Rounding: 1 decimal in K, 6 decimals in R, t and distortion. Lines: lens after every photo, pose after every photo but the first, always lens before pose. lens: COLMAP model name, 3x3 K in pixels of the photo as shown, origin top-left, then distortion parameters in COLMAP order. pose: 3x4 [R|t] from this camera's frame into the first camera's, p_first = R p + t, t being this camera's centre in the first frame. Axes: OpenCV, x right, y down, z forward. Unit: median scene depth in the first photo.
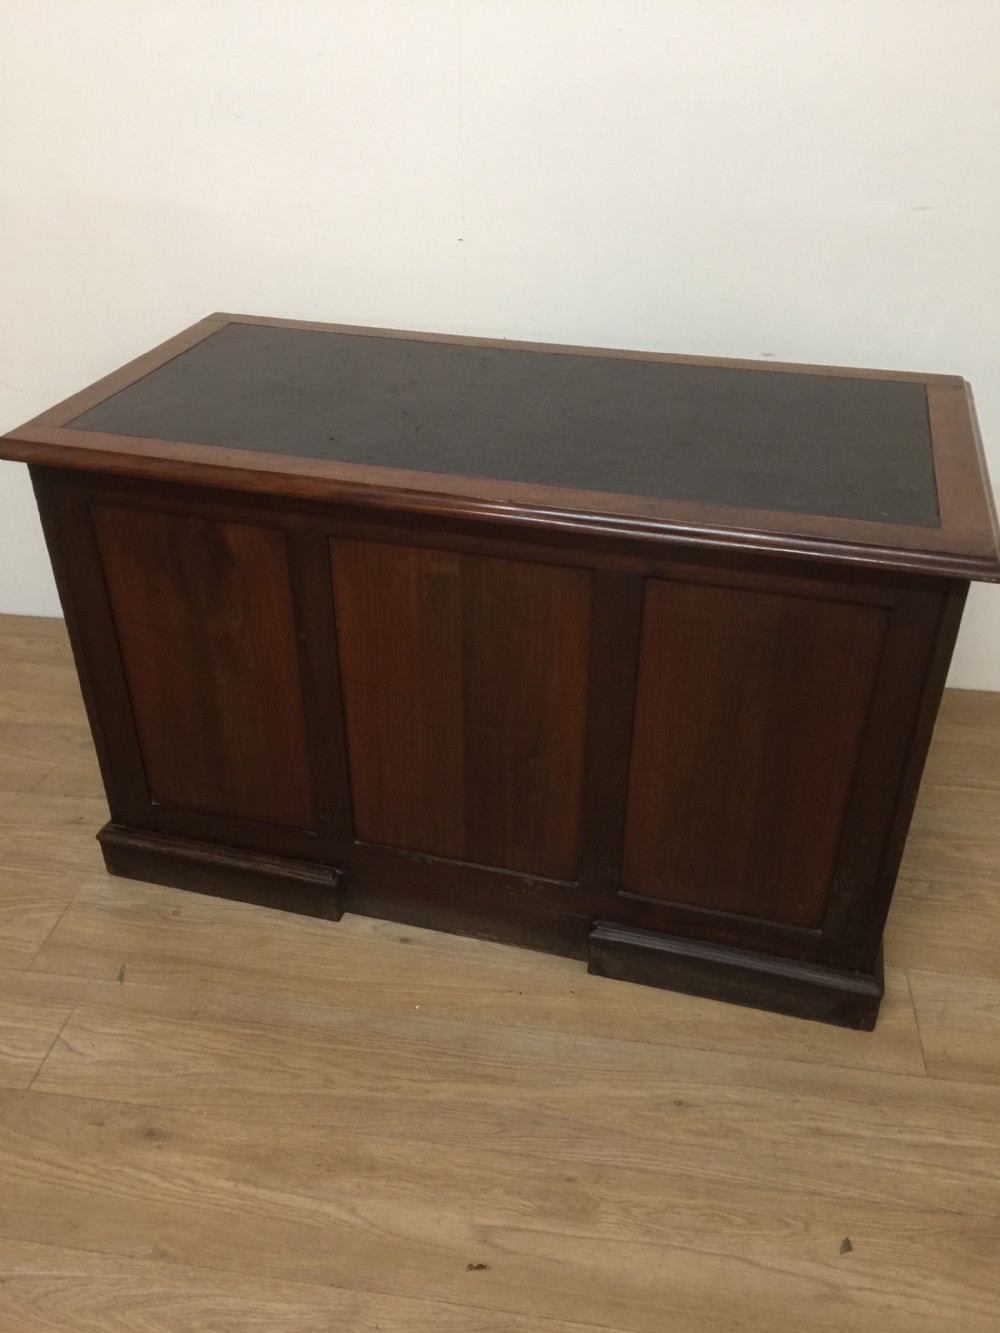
lens RADIAL K [[1146.7, 0, 507.8], [0, 1146.7, 654.1], [0, 0, 1]] dist [0.088371, -0.119885]
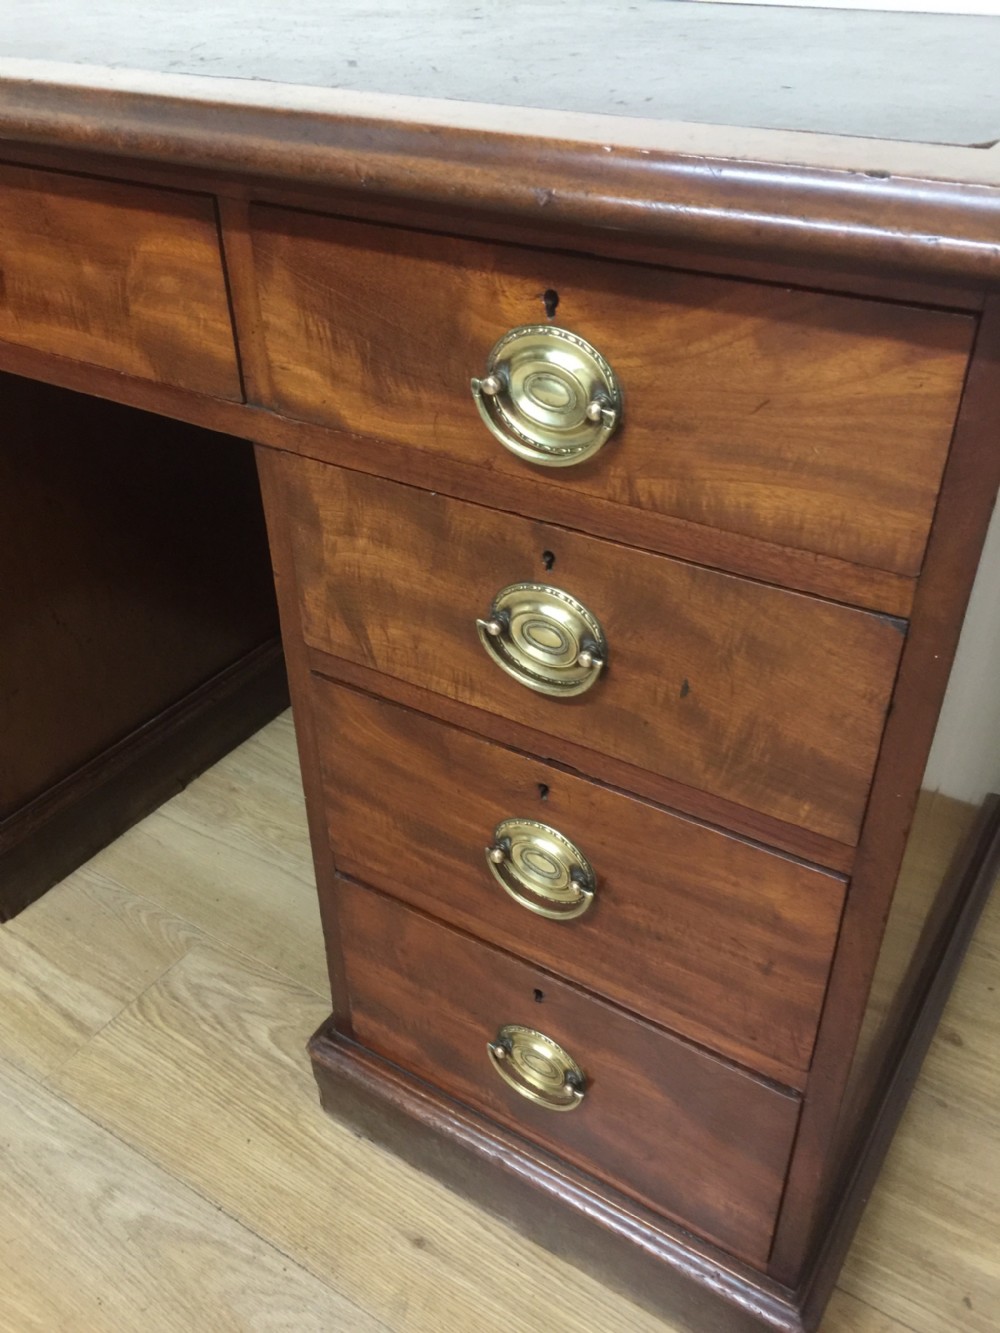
lens RADIAL K [[1146.7, 0, 507.0], [0, 1146.7, 664.6], [0, 0, 1]] dist [0.088371, -0.119885]
pose [[0.908868, 0.226067, -0.350505, 0.295267], [-0.219441, 0.973835, 0.059084, -0.048180], [0.354691, 0.023216, 0.934695, 0.664160]]
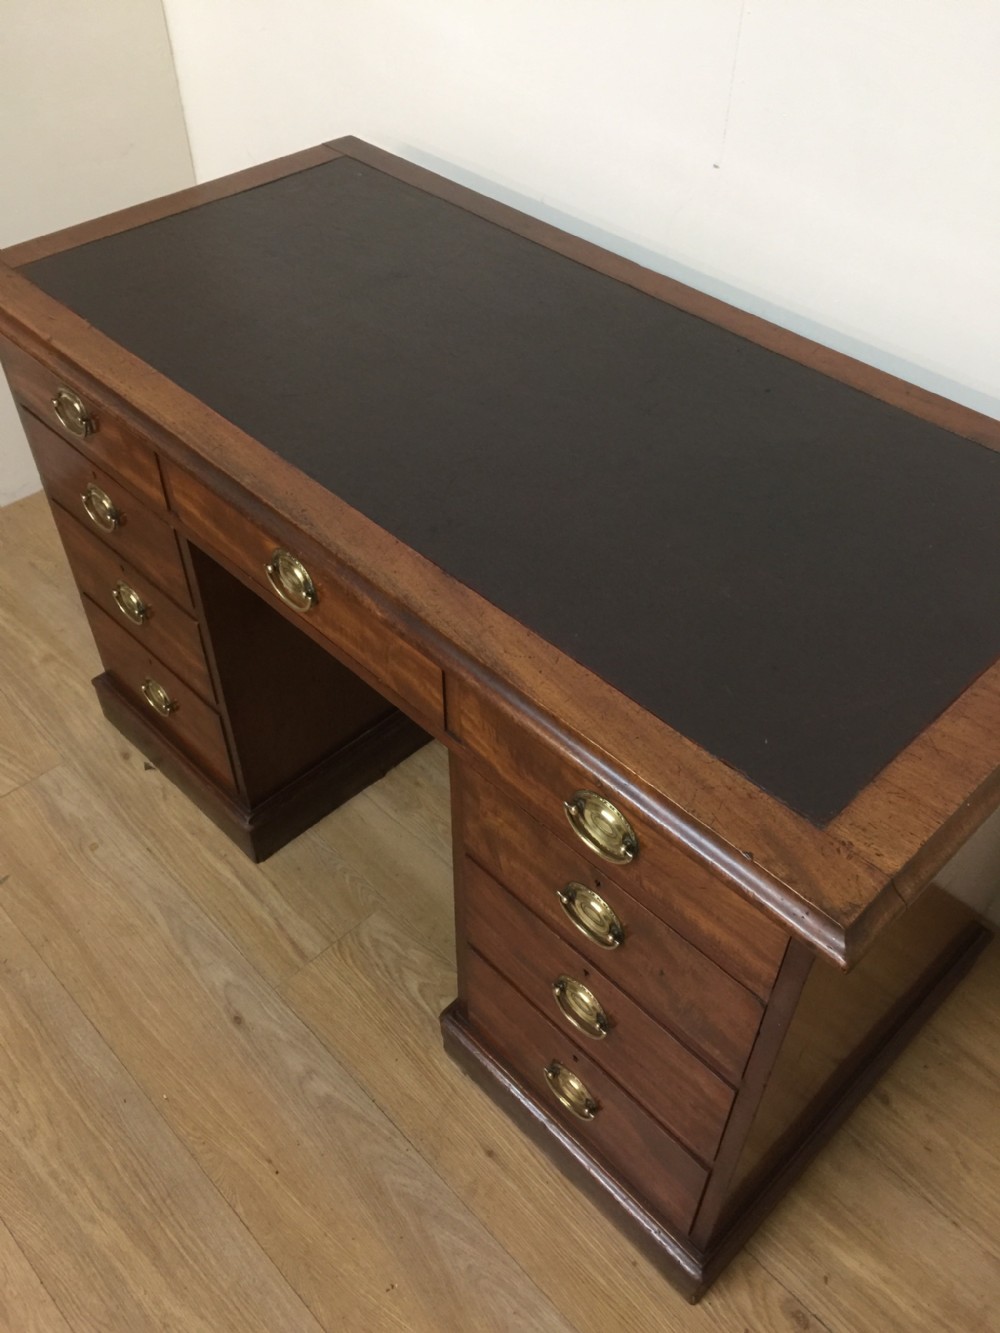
lens RADIAL K [[1146.7, 0, 498.2], [0, 1146.7, 661.4], [0, 0, 1]] dist [0.088371, -0.119885]
pose [[0.786436, 0.437653, -0.435866, 0.350441], [-0.340892, 0.895991, 0.284591, -0.323463], [0.515084, -0.075230, 0.853832, 0.453637]]
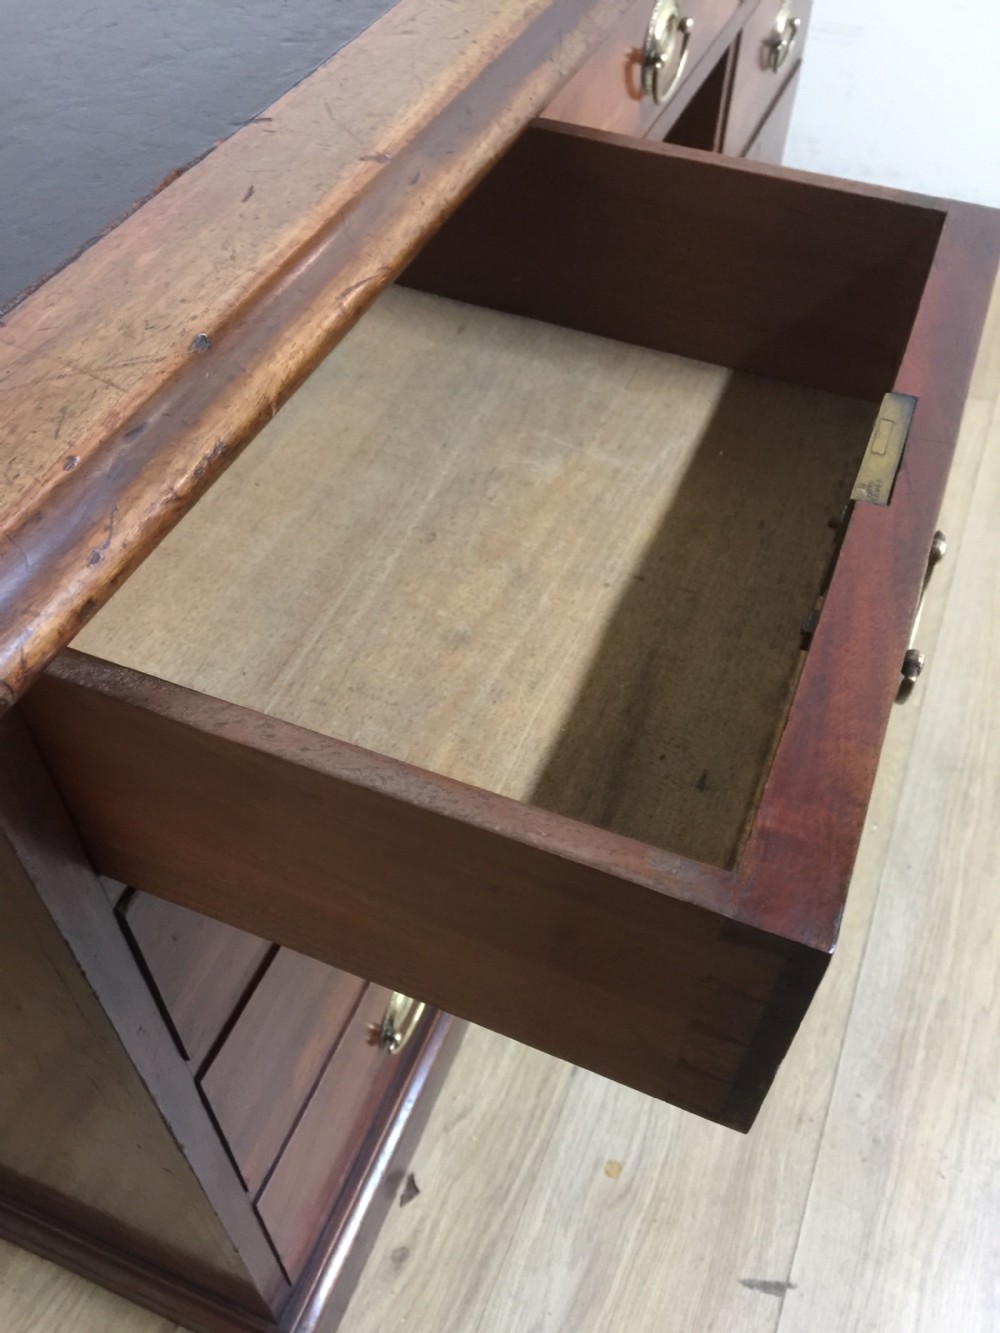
lens RADIAL K [[1146.7, 0, 506.1], [0, 1146.7, 665.5], [0, 0, 1]] dist [0.088371, -0.119885]
pose [[0.254681, -0.733816, 0.629803, -0.521633], [0.506594, 0.656003, 0.559485, -0.245368], [-0.823711, 0.176565, 0.538818, 0.853464]]
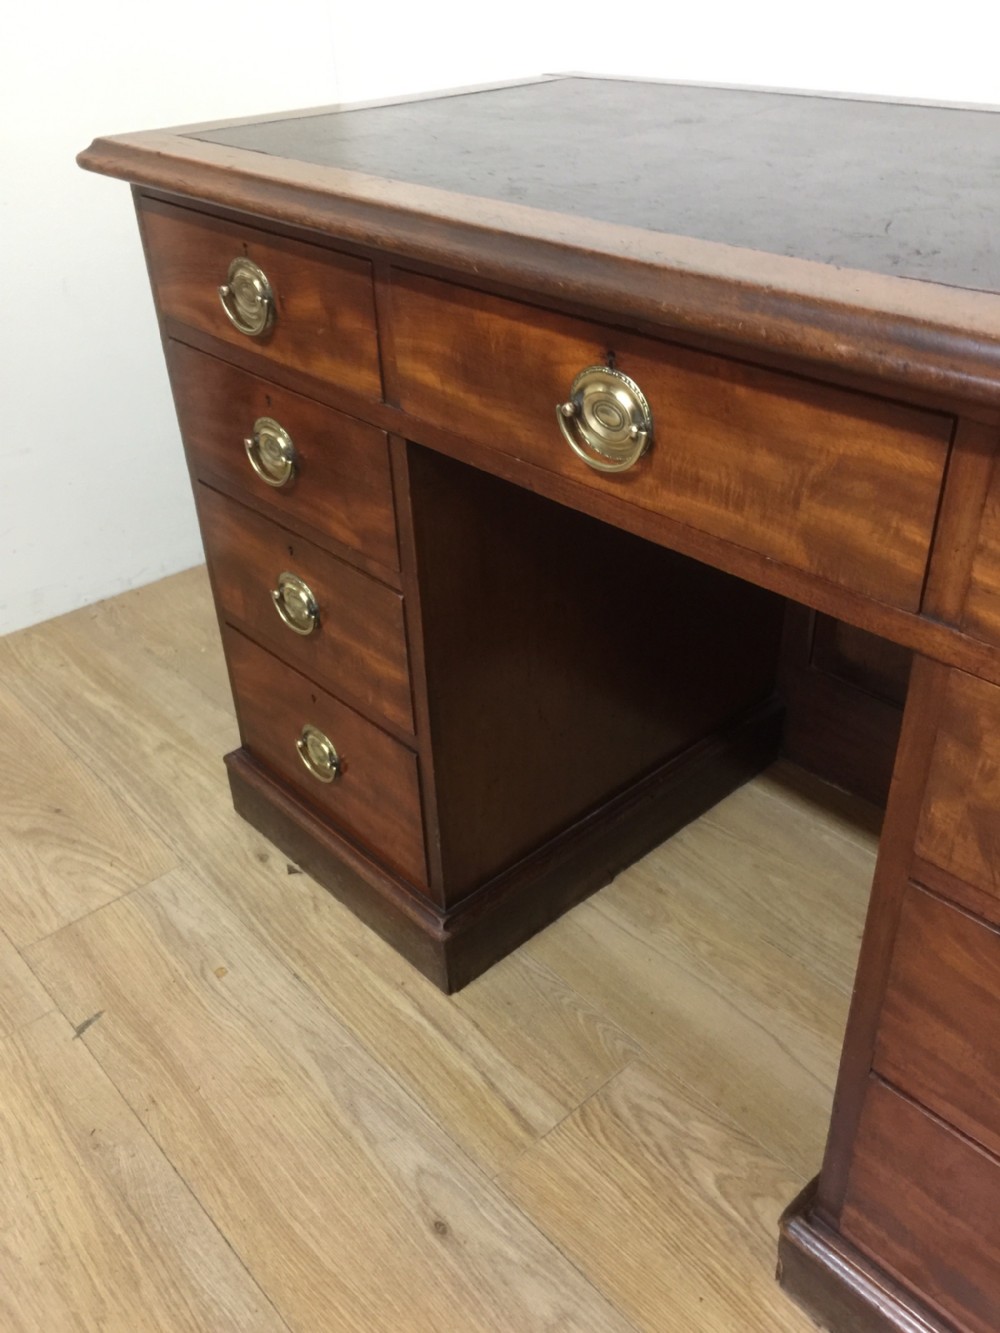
lens RADIAL K [[1146.7, 0, 501.6], [0, 1146.7, 655.4], [0, 0, 1]] dist [0.088371, -0.119885]
pose [[0.761356, 0.321735, -0.562871, 0.169246], [-0.320877, 0.941387, 0.104065, -0.074650], [0.563360, 0.101382, 0.819968, 0.618904]]
